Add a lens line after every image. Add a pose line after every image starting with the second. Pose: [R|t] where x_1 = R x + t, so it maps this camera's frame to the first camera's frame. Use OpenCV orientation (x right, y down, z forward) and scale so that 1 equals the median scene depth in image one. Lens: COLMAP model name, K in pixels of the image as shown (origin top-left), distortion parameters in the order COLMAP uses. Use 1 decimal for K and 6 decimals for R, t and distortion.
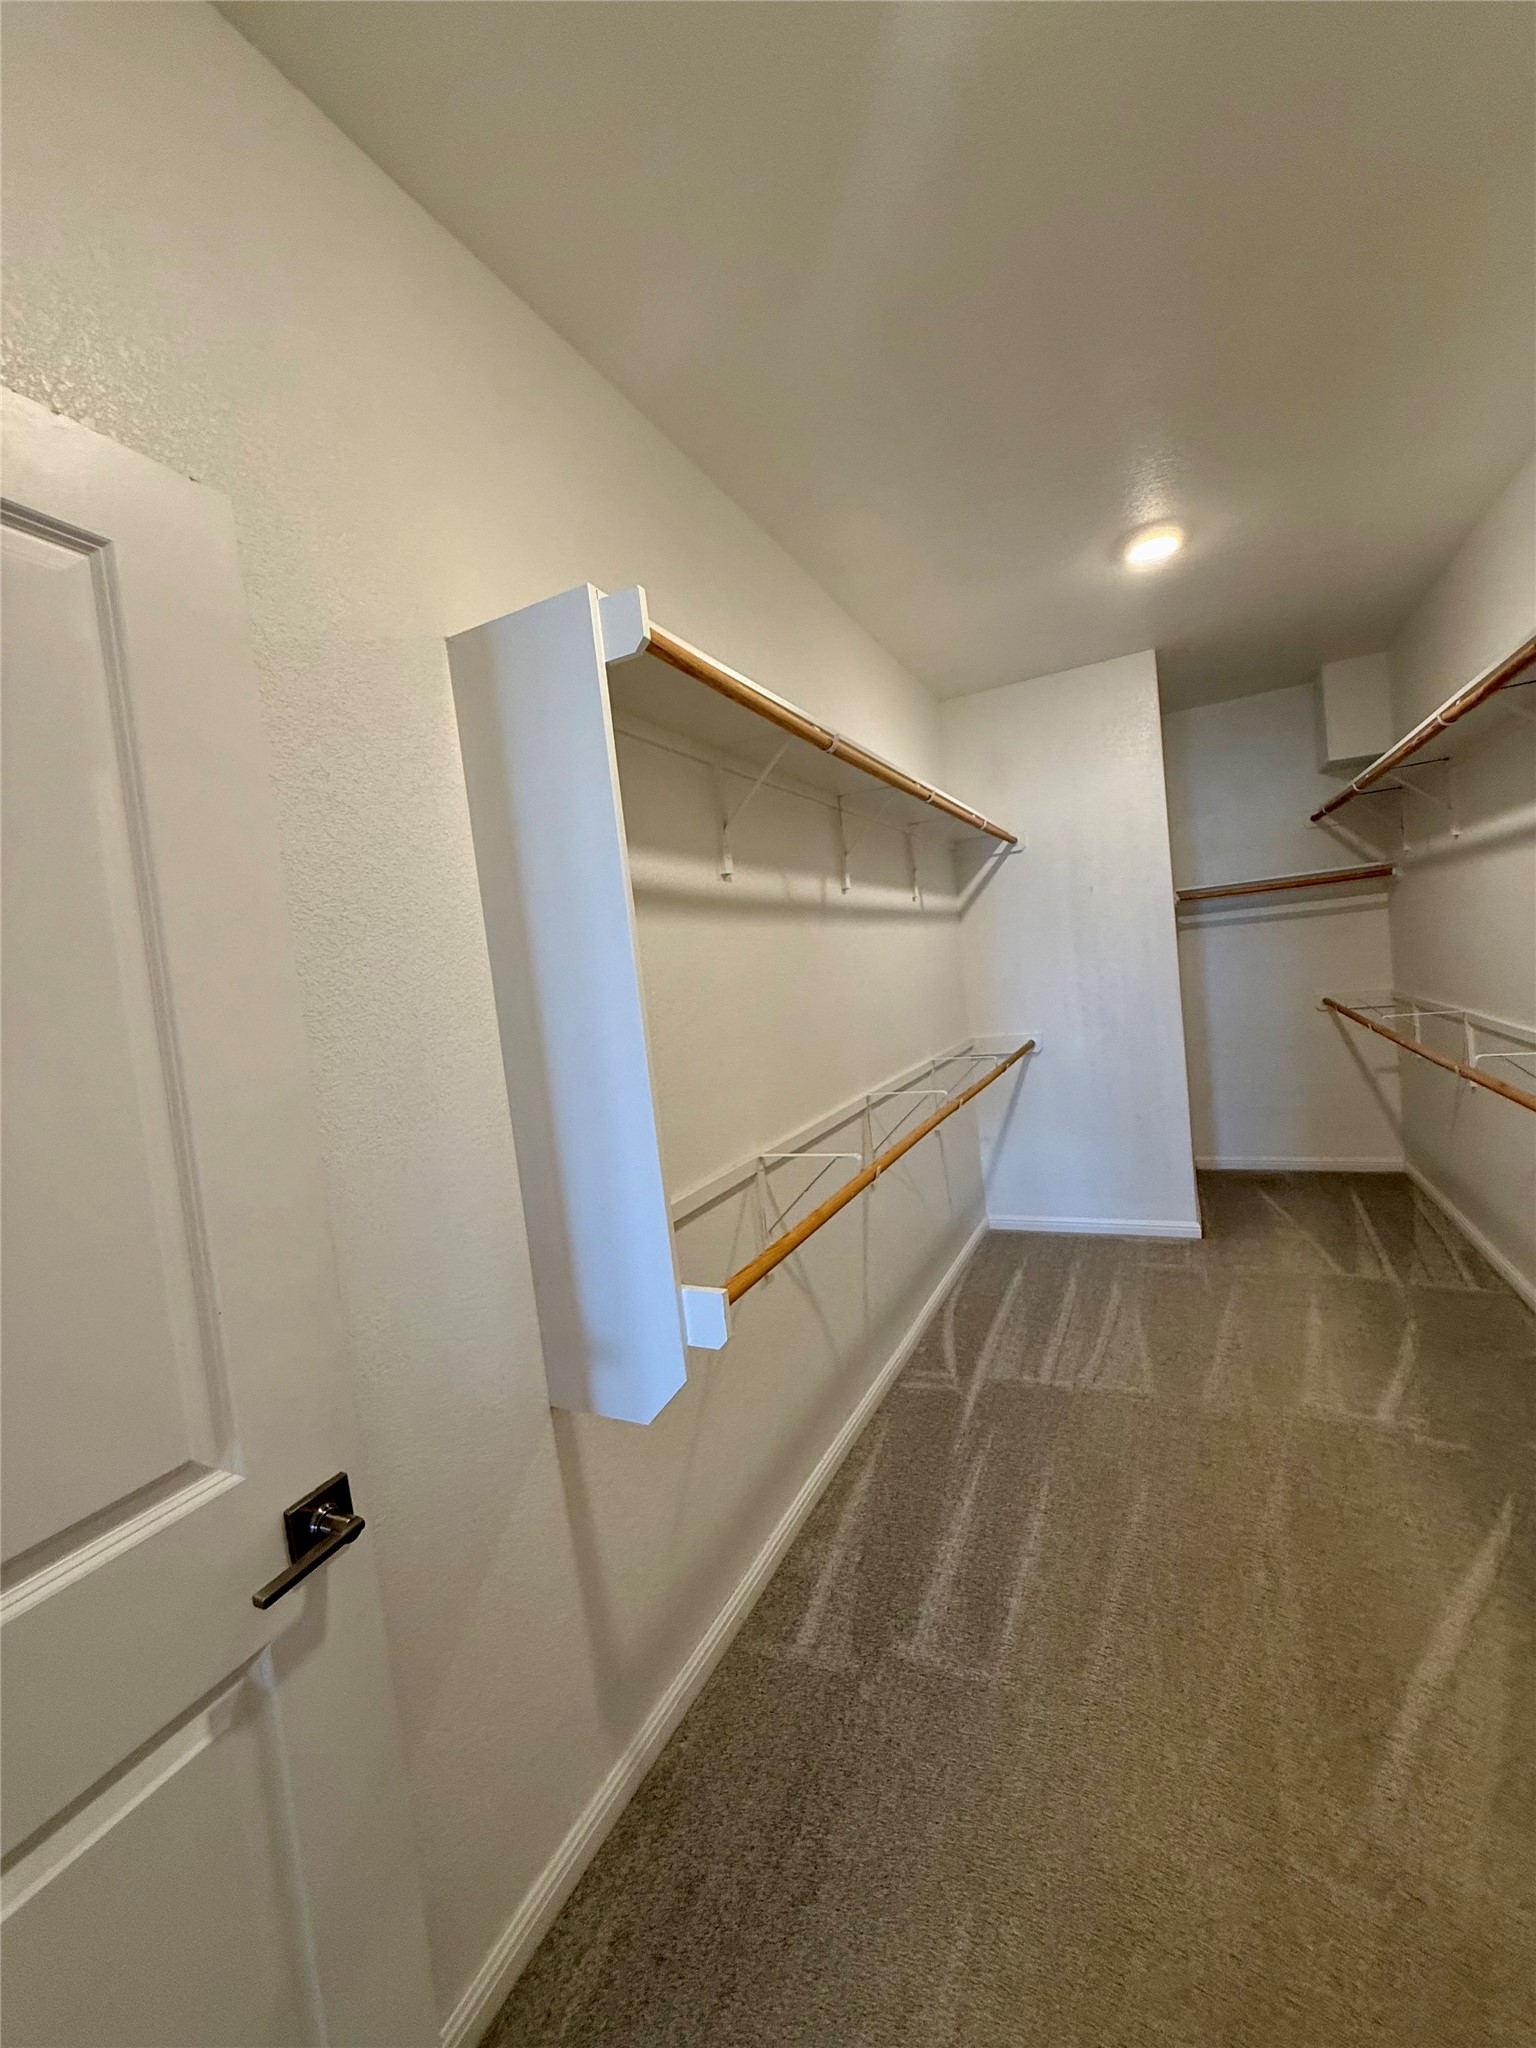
lens RADIAL K [[818.5, 0, 762.3], [0, 818.5, 1025.6], [0, 0, 1]] dist [0.000595, -0.000549]
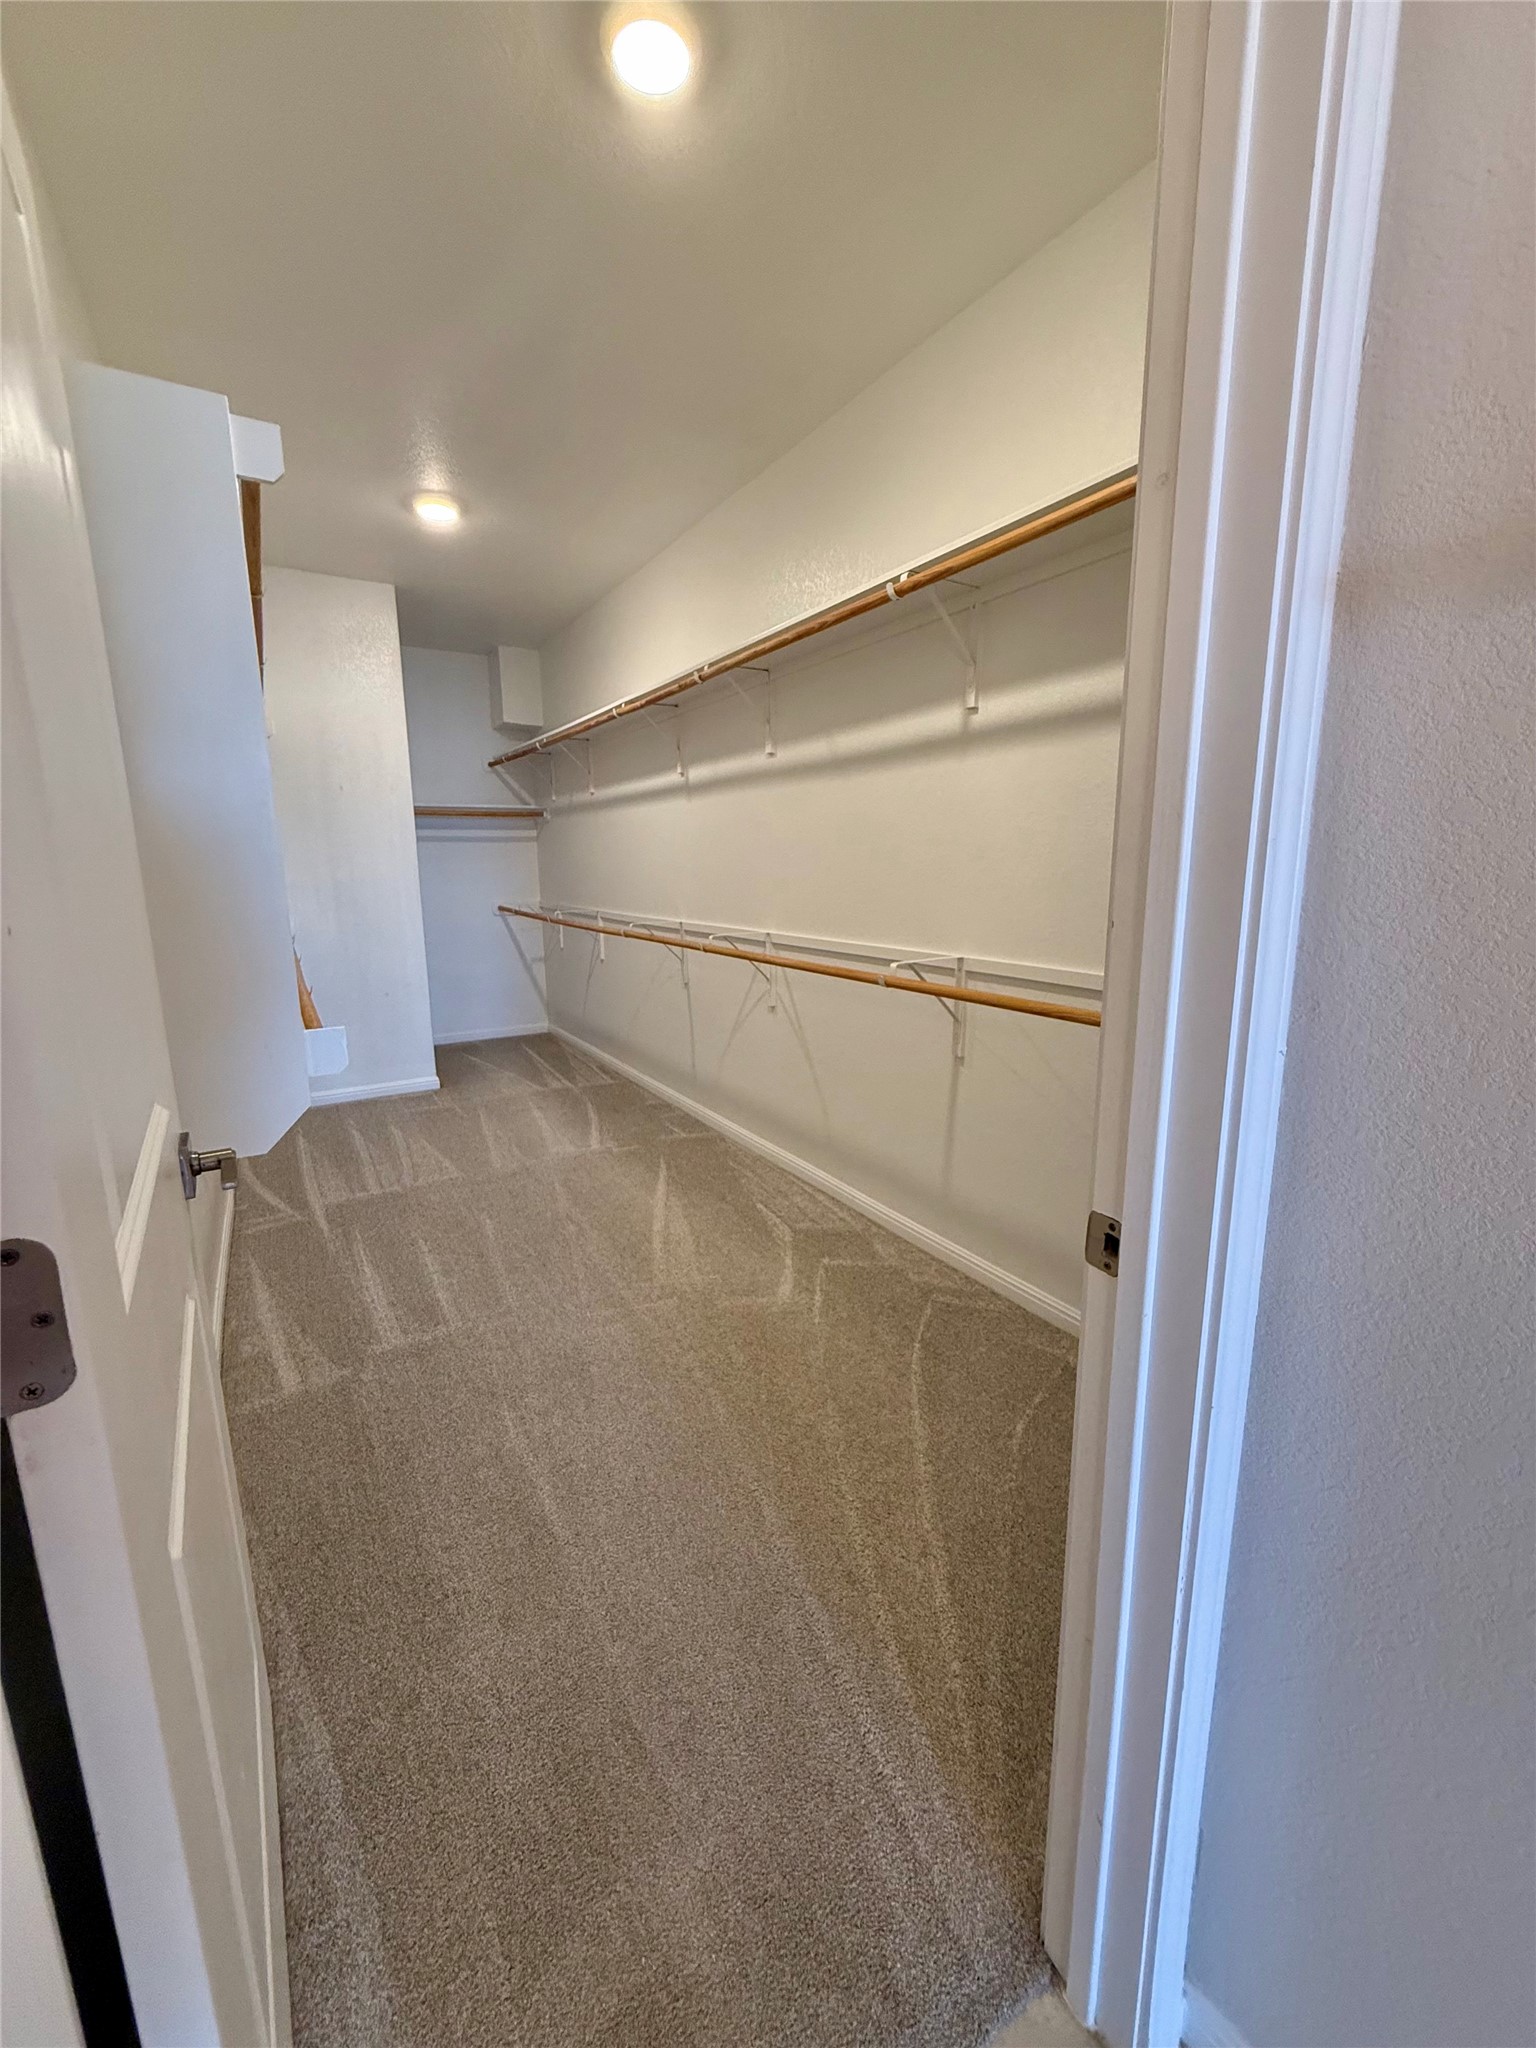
lens RADIAL K [[818.5, 0, 766.9], [0, 818.5, 1023.7], [0, 0, 1]] dist [0.000595, -0.000549]
pose [[0.529305, -0.065325, 0.845913, -0.324949], [0.004554, 0.997236, 0.074161, 0.092537], [-0.848420, -0.035401, 0.528139, -0.104836]]
